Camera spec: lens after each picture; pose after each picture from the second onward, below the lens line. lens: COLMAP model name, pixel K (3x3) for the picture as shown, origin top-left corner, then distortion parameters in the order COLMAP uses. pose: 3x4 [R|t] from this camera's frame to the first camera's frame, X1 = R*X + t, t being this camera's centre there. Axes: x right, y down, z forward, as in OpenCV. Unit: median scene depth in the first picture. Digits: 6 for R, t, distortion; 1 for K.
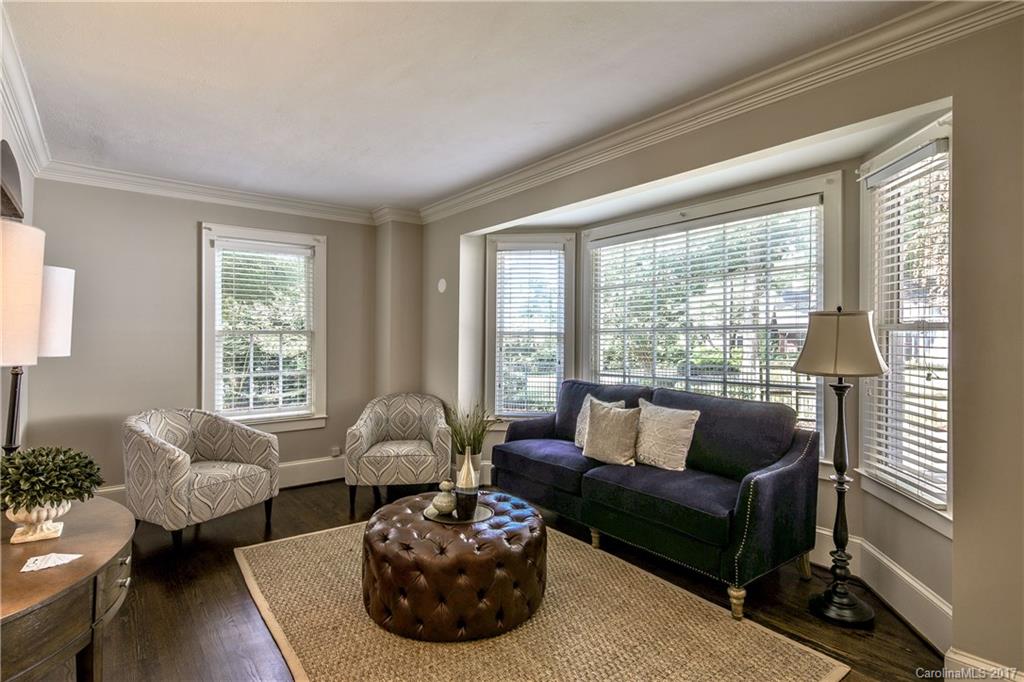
lens RADIAL K [[523.5, 0, 514.2], [0, 523.5, 336.8], [0, 0, 1]] dist [0.002666, -0.000516]
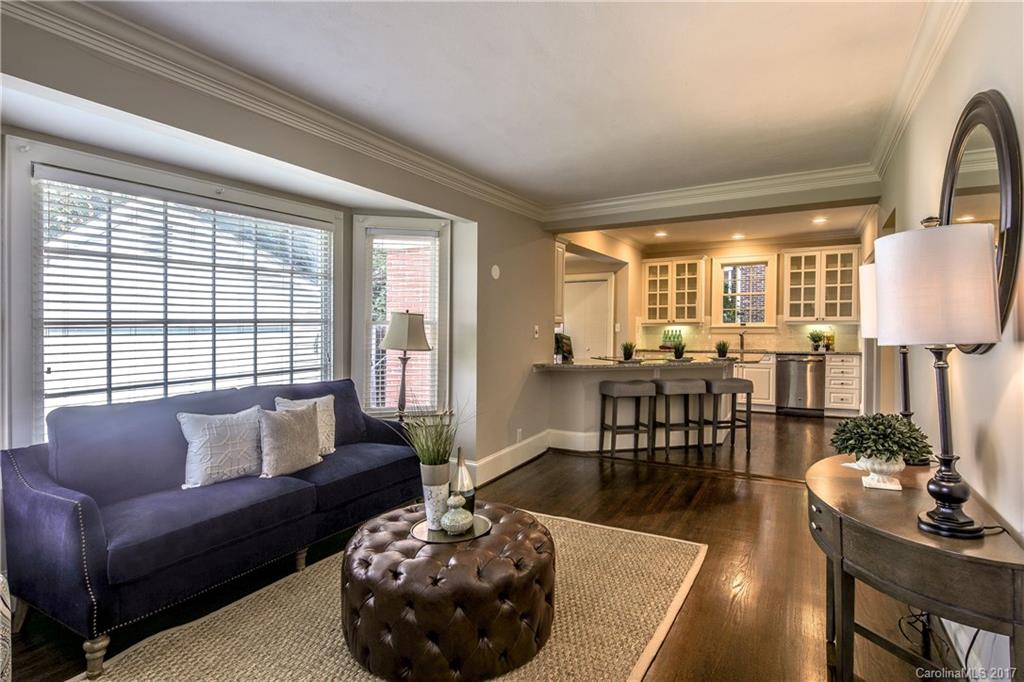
lens RADIAL K [[530.2, 0, 483.8], [0, 530.2, 336.6], [0, 0, 1]] dist [0.003791, 0.000362]
pose [[-0.363561, -0.012459, 0.931487, -0.824953], [0.006770, 0.999849, 0.016015, 0.002254], [-0.931546, 0.012128, -0.363422, 1.104919]]
